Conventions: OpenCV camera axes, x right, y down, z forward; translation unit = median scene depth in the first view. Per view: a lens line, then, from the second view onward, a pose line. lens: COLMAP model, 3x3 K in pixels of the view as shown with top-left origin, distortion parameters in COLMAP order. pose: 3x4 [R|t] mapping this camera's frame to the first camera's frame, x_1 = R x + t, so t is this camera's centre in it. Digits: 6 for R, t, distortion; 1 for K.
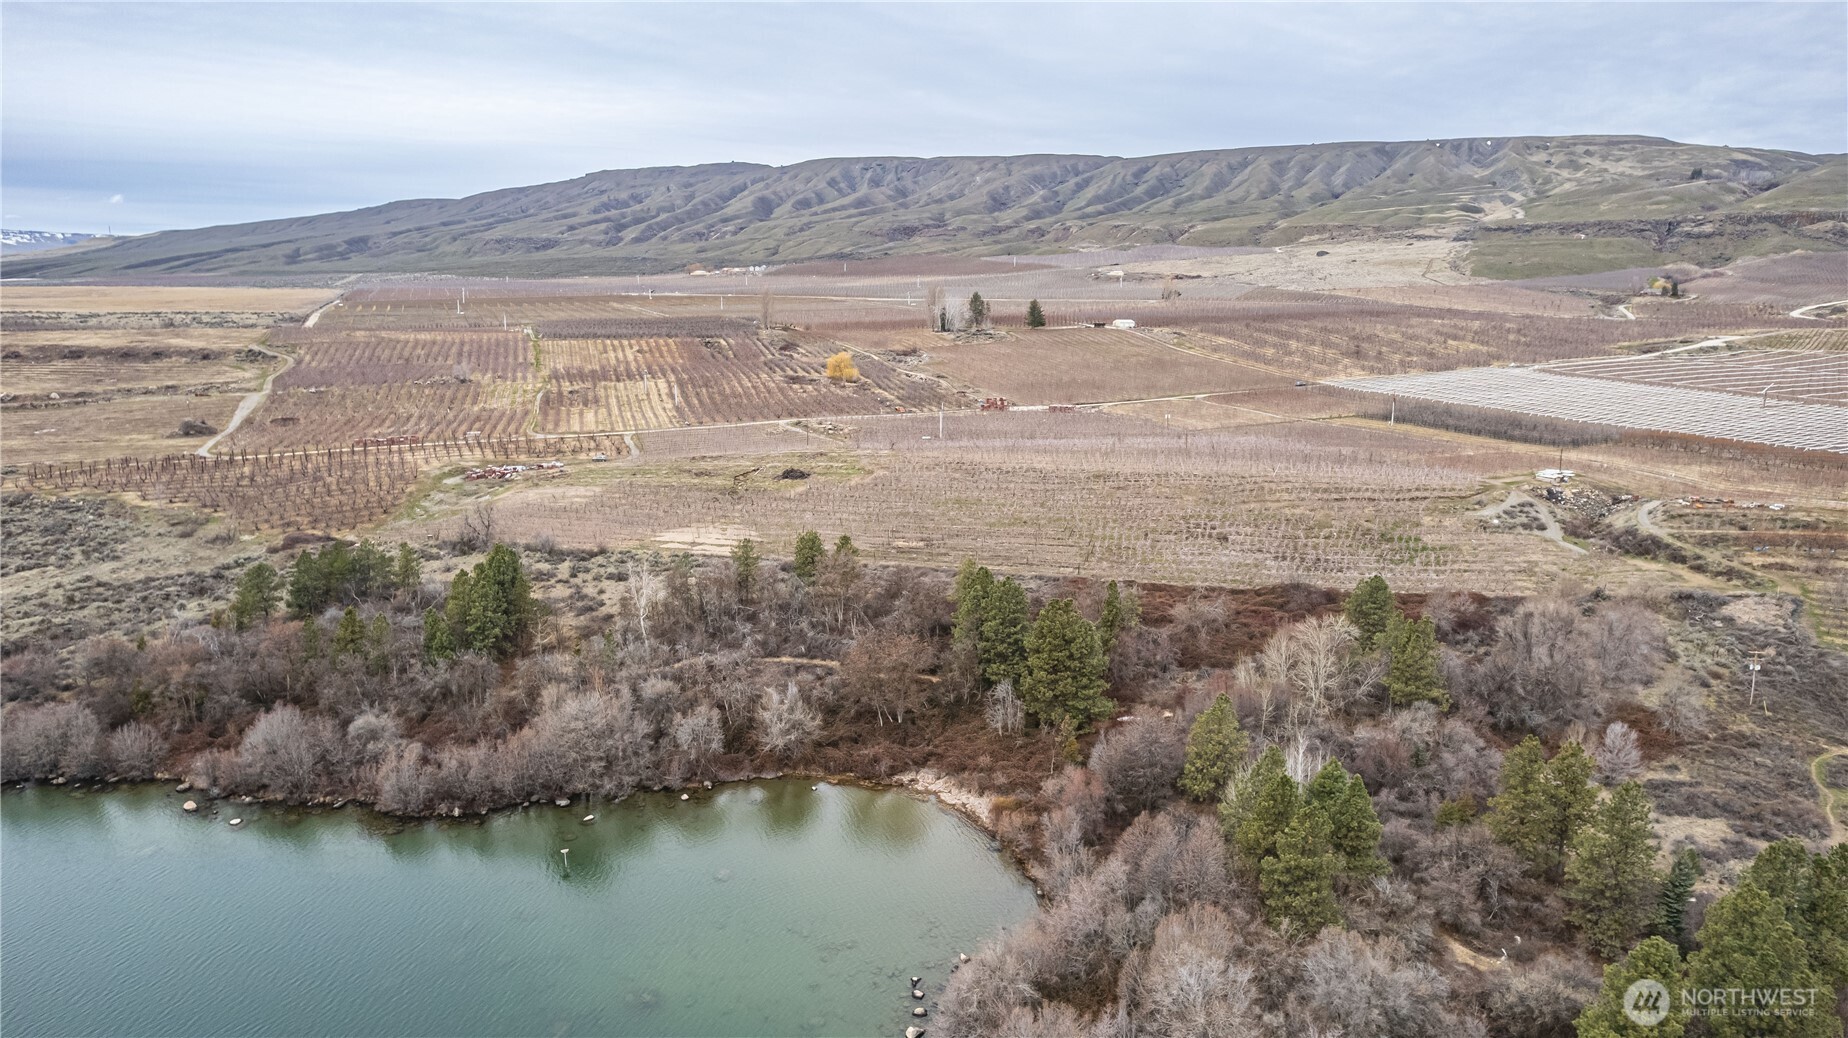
lens RADIAL K [[1187.8, 0, 923.2], [0, 1187.8, 527.7], [0, 0, 1]] dist [-0.081299, 0.092614]
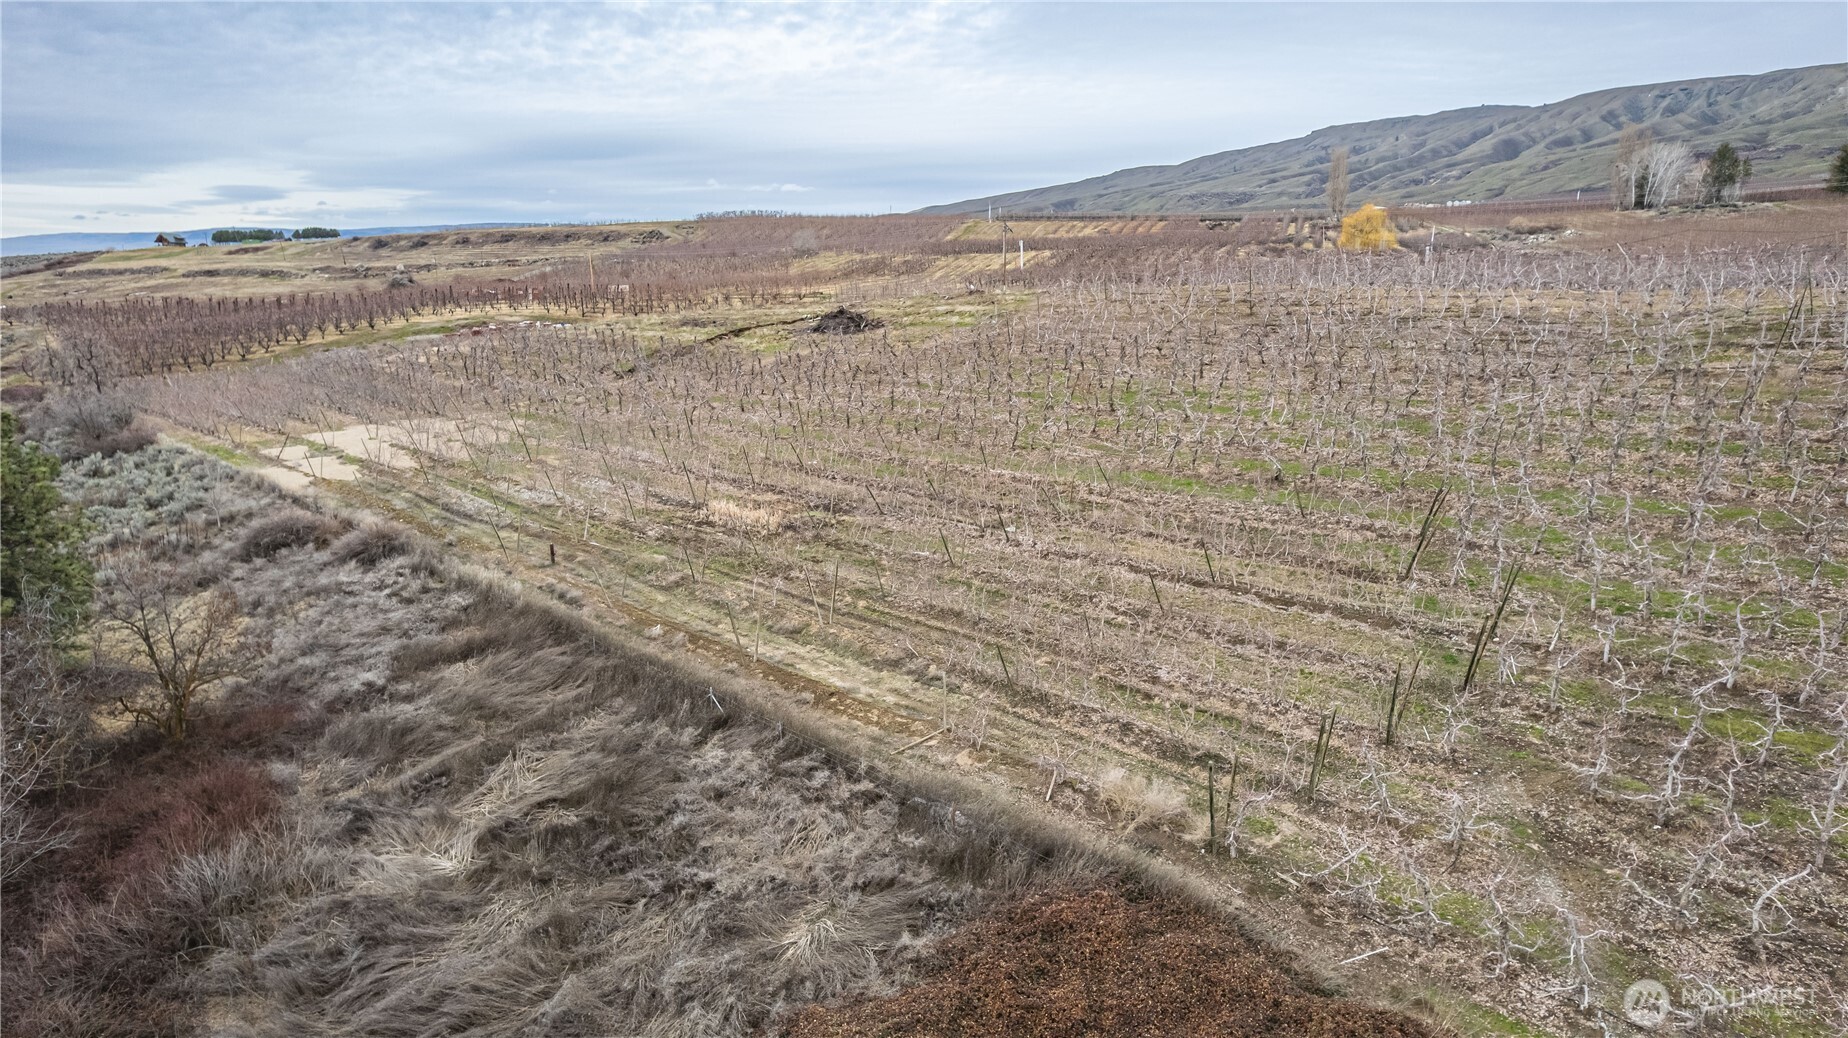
lens RADIAL K [[1187.8, 0, 921.7], [0, 1187.8, 530.7], [0, 0, 1]] dist [-0.081299, 0.092614]
pose [[0.820749, 0.114221, -0.559755, 0.021395], [-0.105508, 0.993260, 0.047977, 0.000148], [0.561462, 0.019682, 0.827268, 0.106758]]
